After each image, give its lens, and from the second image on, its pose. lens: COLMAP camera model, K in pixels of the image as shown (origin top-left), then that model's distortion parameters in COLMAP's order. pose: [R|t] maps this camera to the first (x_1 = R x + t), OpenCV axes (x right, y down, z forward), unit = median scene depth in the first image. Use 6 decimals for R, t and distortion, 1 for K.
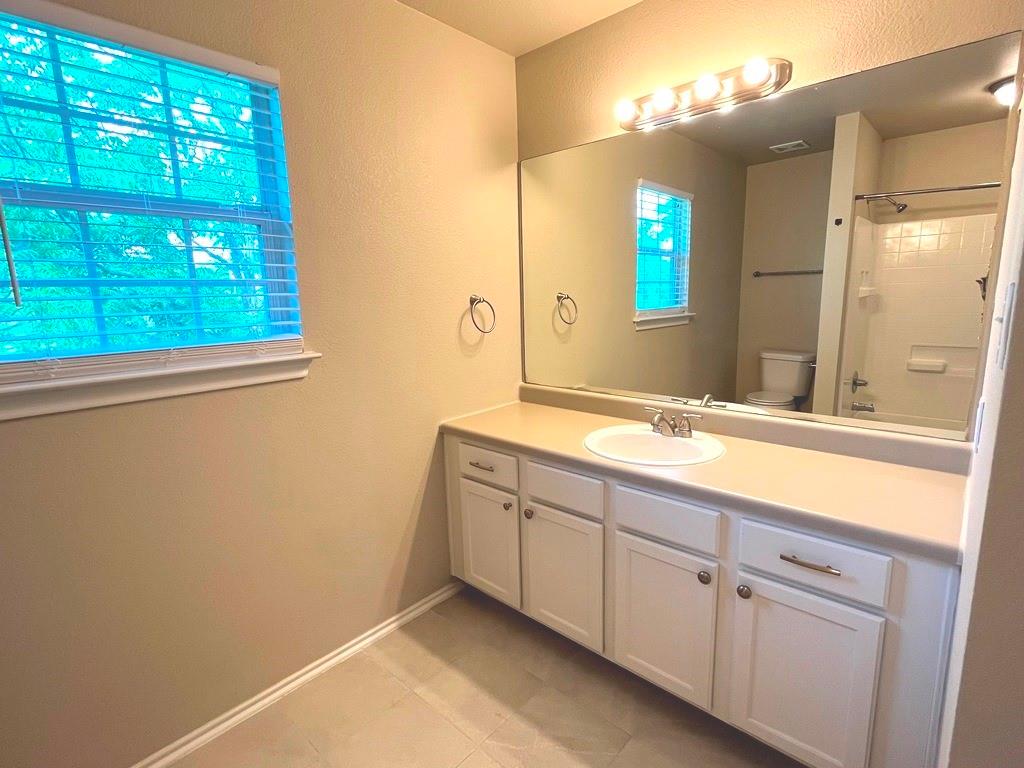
lens RADIAL K [[495.8, 0, 512.0], [0, 495.8, 384.0], [0, 0, 1]] dist [0.001744, 0.000128]
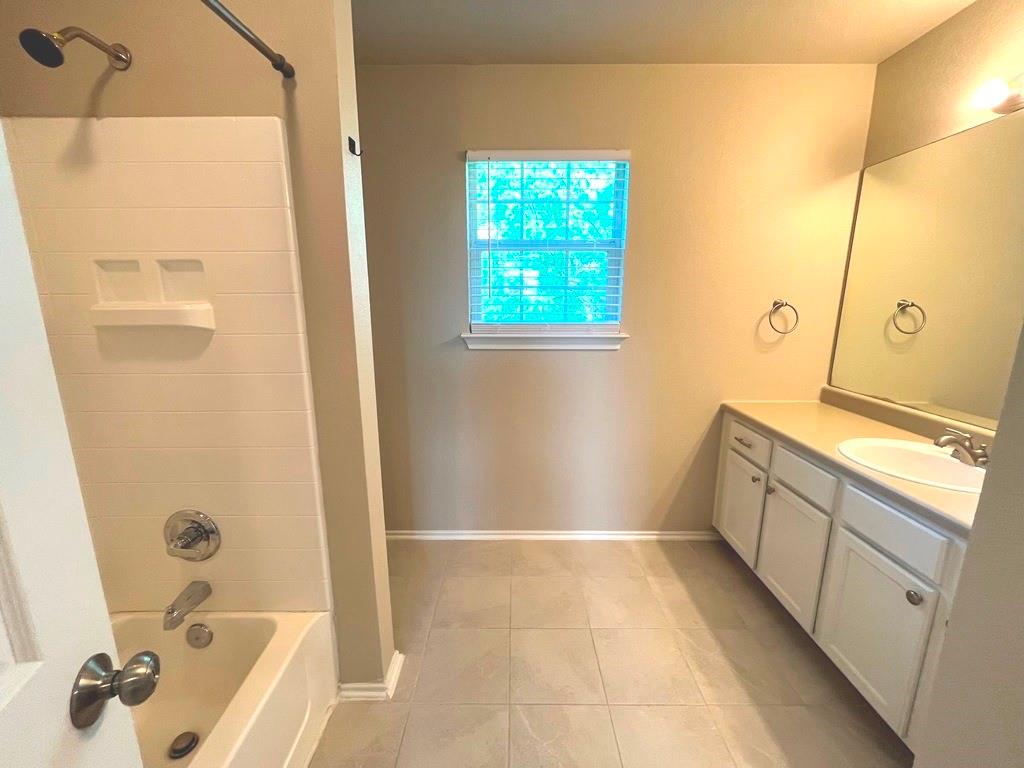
lens RADIAL K [[415.1, 0, 517.1], [0, 415.1, 385.5], [0, 0, 1]] dist [0.000197, -0.000346]
pose [[0.673839, 0.174405, -0.718000, 0.270907], [-0.150417, 0.983774, 0.097797, 0.014588], [0.723406, 0.042100, 0.689138, -0.097680]]
